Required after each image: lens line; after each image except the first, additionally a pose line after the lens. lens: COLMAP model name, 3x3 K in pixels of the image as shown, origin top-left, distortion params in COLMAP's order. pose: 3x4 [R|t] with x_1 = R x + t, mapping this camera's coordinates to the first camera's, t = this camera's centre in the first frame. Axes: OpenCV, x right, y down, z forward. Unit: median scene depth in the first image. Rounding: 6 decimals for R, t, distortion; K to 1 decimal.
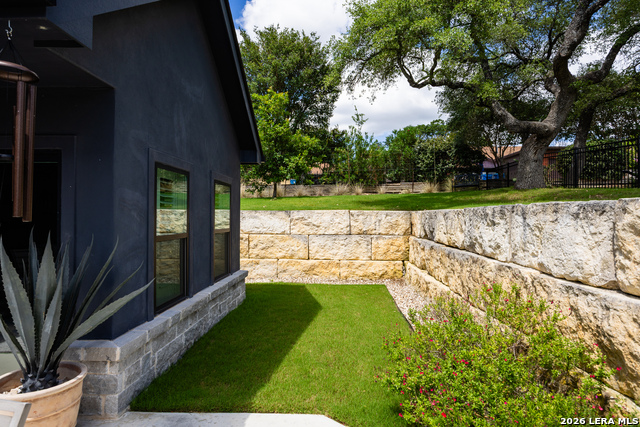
lens RADIAL K [[384.3, 0, 335.8], [0, 384.3, 215.9], [0, 0, 1]] dist [-0.015535, -0.004624]
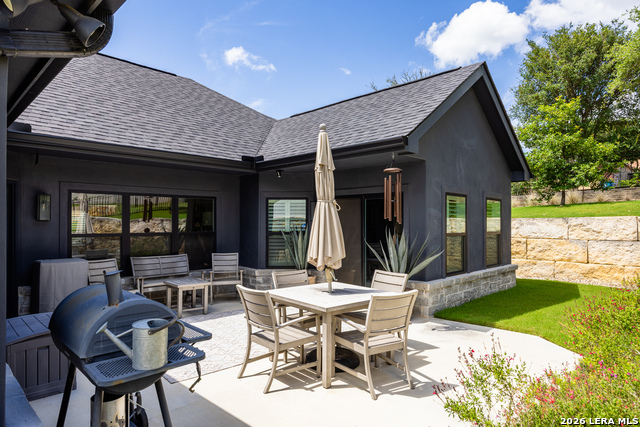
lens RADIAL K [[384.3, 0, 320.2], [0, 384.3, 216.9], [0, 0, 1]] dist [-0.015535, -0.004624]
pose [[0.713473, -0.019066, -0.700423, 0.143152], [0.004711, 0.999738, -0.022414, 0.005319], [0.700667, 0.012692, 0.713376, -0.271821]]
